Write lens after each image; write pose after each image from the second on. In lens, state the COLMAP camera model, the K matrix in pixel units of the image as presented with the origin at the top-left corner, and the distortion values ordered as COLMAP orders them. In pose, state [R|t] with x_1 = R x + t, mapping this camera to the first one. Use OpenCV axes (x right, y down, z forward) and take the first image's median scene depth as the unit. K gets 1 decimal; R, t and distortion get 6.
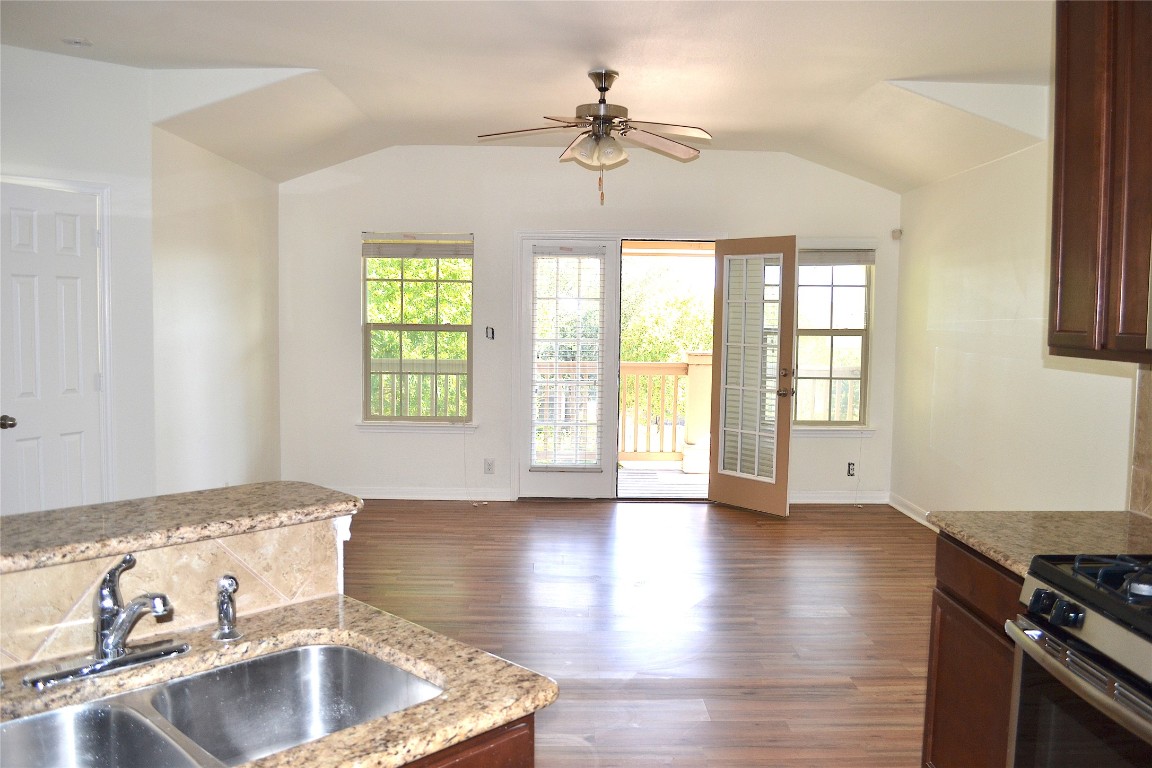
lens RADIAL K [[922.1, 0, 576.0], [0, 922.1, 384.0], [0, 0, 1]] dist [-0.081184, 0.005019]
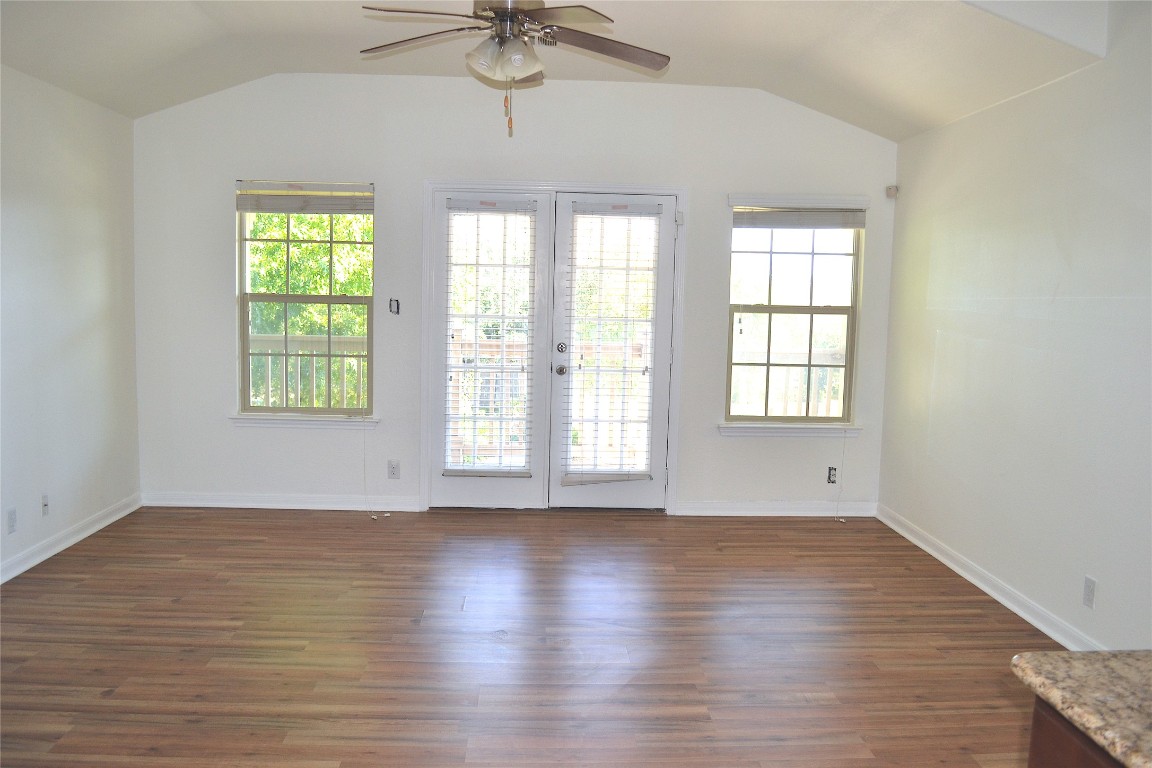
lens RADIAL K [[922.1, 0, 576.0], [0, 922.1, 384.0], [0, 0, 1]] dist [-0.081184, 0.005019]
pose [[0.999433, 0.007816, 0.032740, 0.040931], [-0.008796, 0.999514, 0.029915, -0.012627], [-0.032491, -0.030186, 0.999016, 0.181740]]
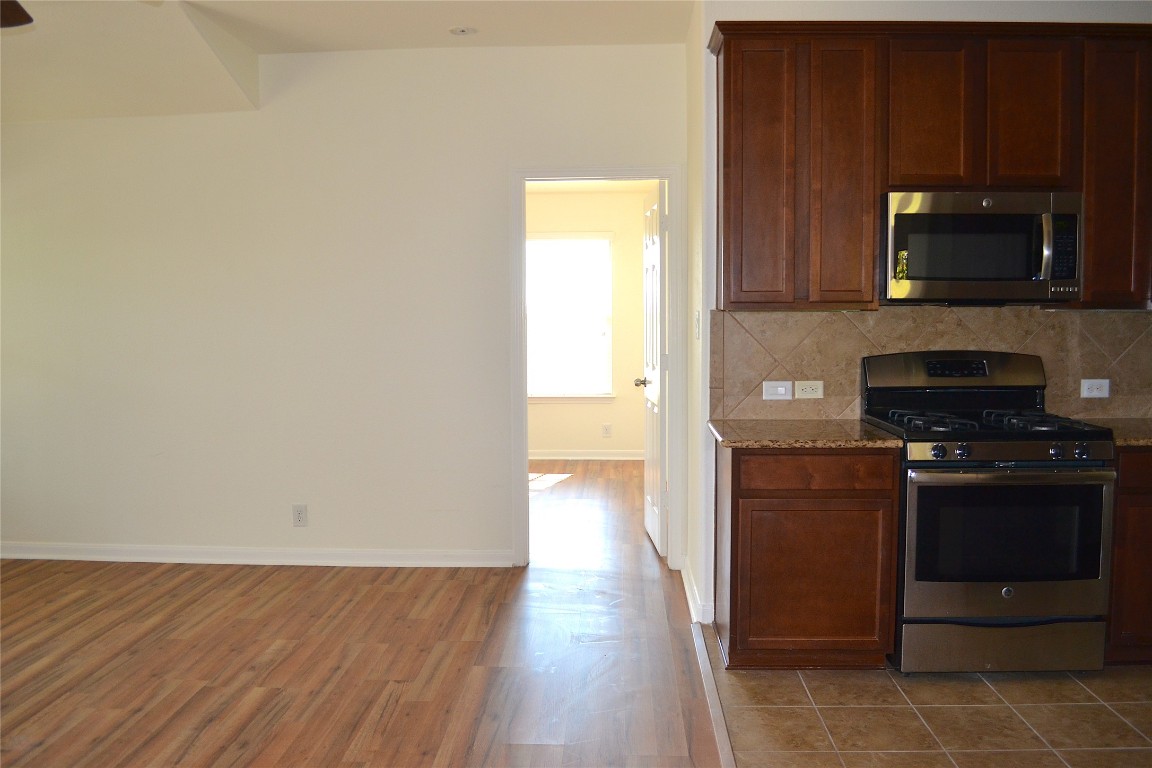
lens RADIAL K [[922.1, 0, 576.0], [0, 922.1, 384.0], [0, 0, 1]] dist [-0.081184, 0.005019]
pose [[0.060165, -0.087392, 0.994355, -0.316447], [0.081959, 0.993229, 0.082334, -0.019635], [-0.994818, 0.076543, 0.066921, 0.417602]]
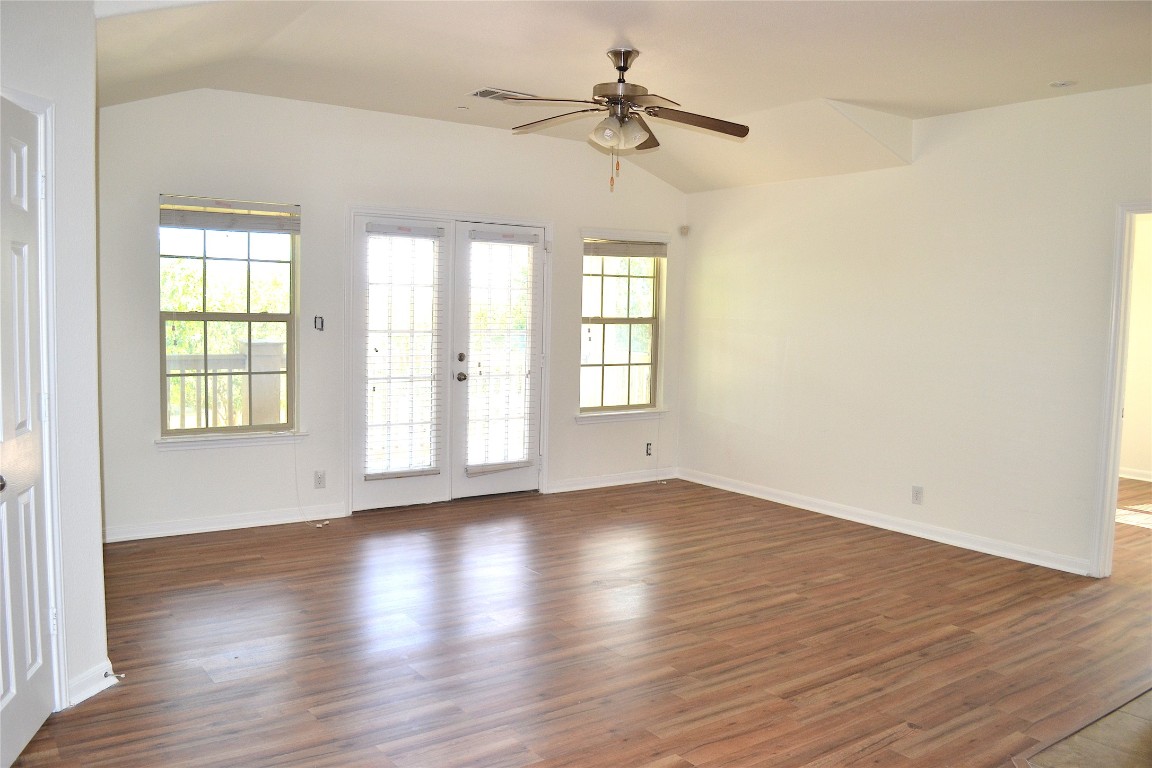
lens RADIAL K [[922.1, 0, 576.0], [0, 922.1, 384.0], [0, 0, 1]] dist [-0.081184, 0.005019]
pose [[0.821099, -0.041578, 0.569270, -0.381816], [0.029951, 0.999108, 0.029771, -0.017425], [-0.570000, -0.007394, 0.821612, 0.168870]]
